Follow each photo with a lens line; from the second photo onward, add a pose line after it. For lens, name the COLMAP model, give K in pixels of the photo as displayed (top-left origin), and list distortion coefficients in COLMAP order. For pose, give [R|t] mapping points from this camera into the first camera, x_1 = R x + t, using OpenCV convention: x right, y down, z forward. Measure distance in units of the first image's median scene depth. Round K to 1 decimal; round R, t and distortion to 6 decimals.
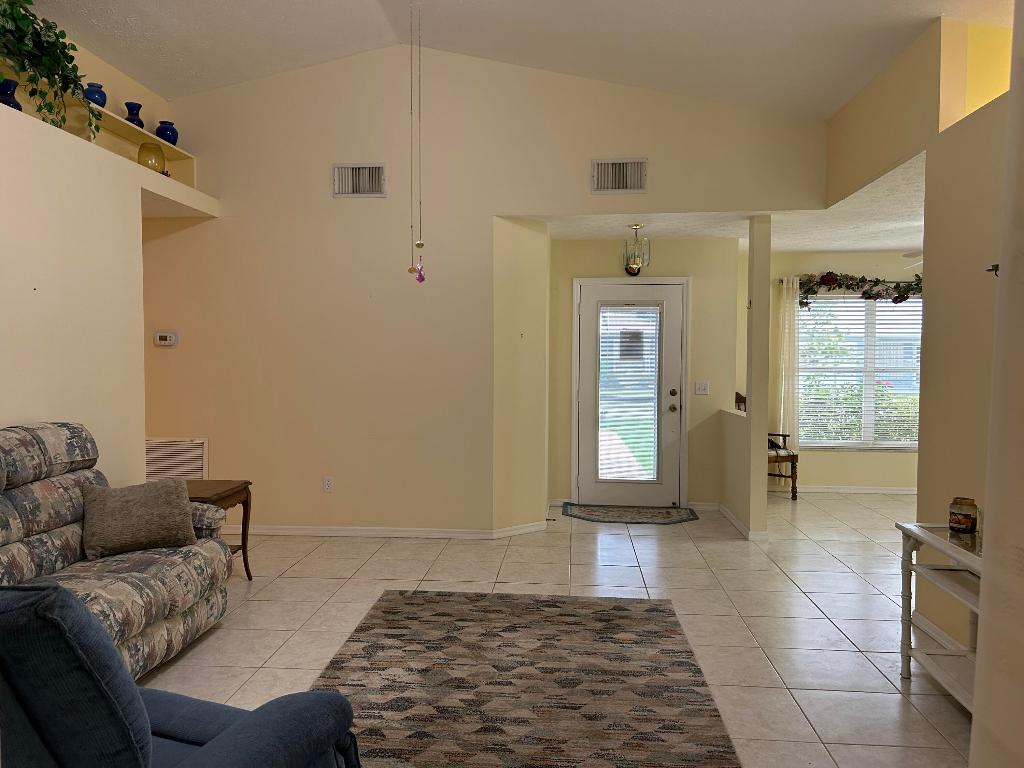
lens RADIAL K [[770.6, 0, 512.0], [0, 770.6, 384.0], [0, 0, 1]] dist [0.049988, -0.039875]
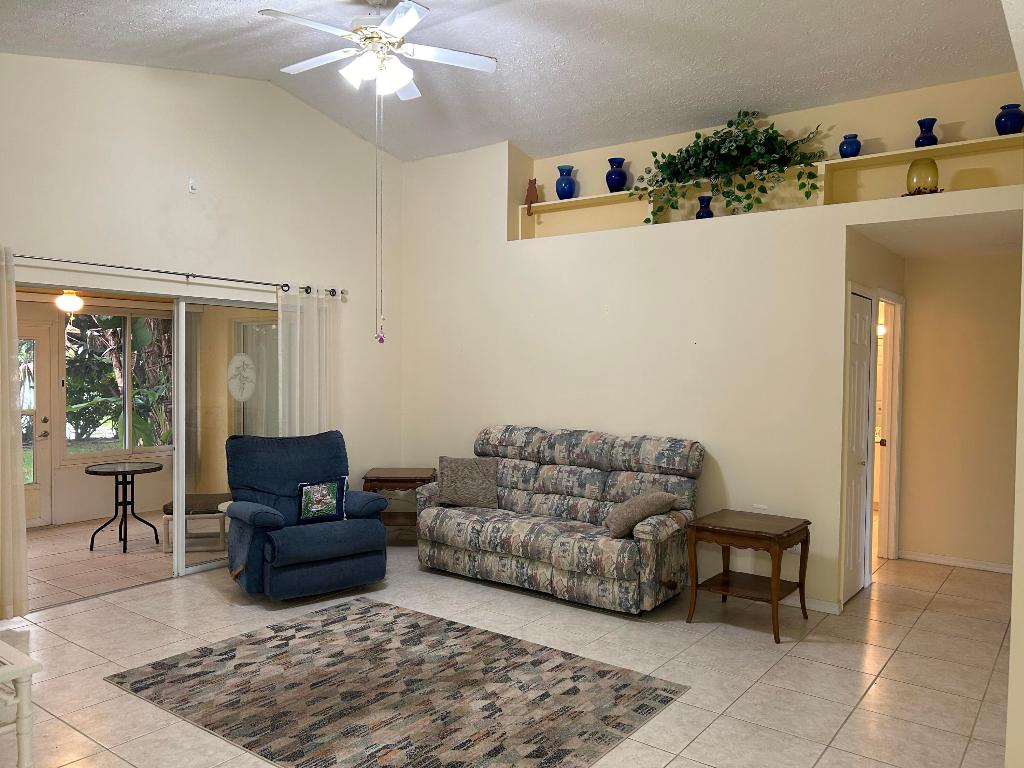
lens RADIAL K [[770.6, 0, 512.0], [0, 770.6, 384.0], [0, 0, 1]] dist [0.049988, -0.039875]
pose [[-0.534465, 0.012098, -0.845104, 0.784589], [-0.045857, 0.998010, 0.043288, -0.102049], [0.843946, 0.061889, -0.532846, 1.569470]]
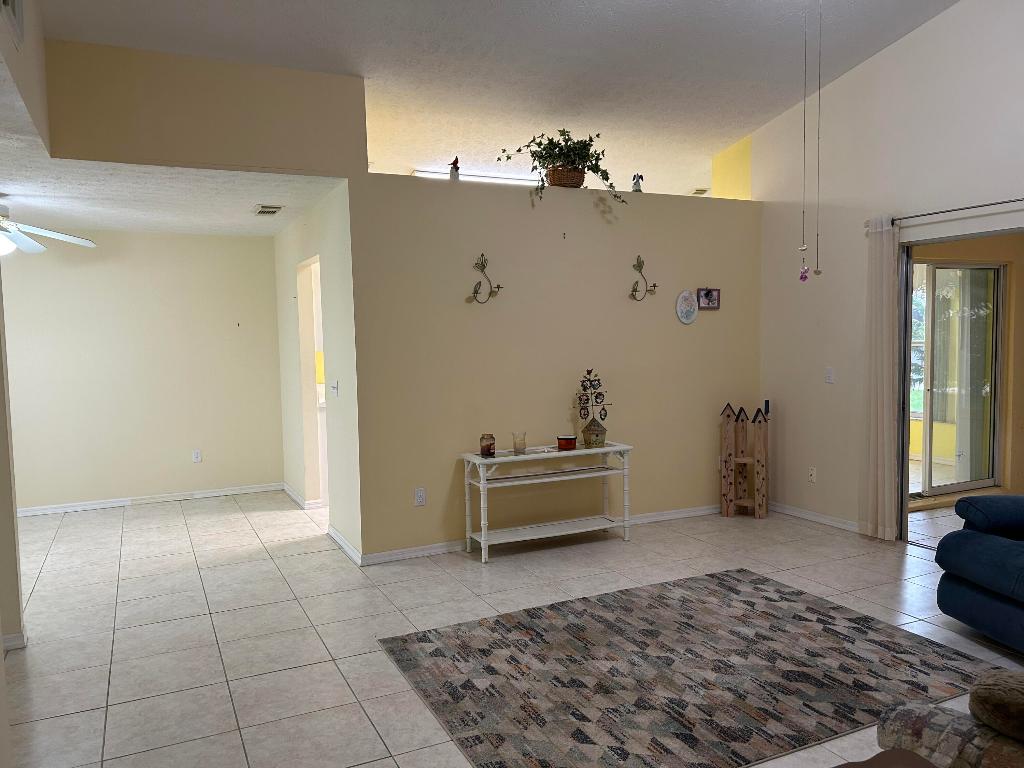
lens RADIAL K [[770.6, 0, 512.0], [0, 770.6, 384.0], [0, 0, 1]] dist [0.049988, -0.039875]
pose [[-0.504660, -0.050066, 0.861865, -0.707118], [0.049785, 0.994968, 0.086949, -0.080186], [-0.861881, 0.086787, -0.499628, 1.534764]]
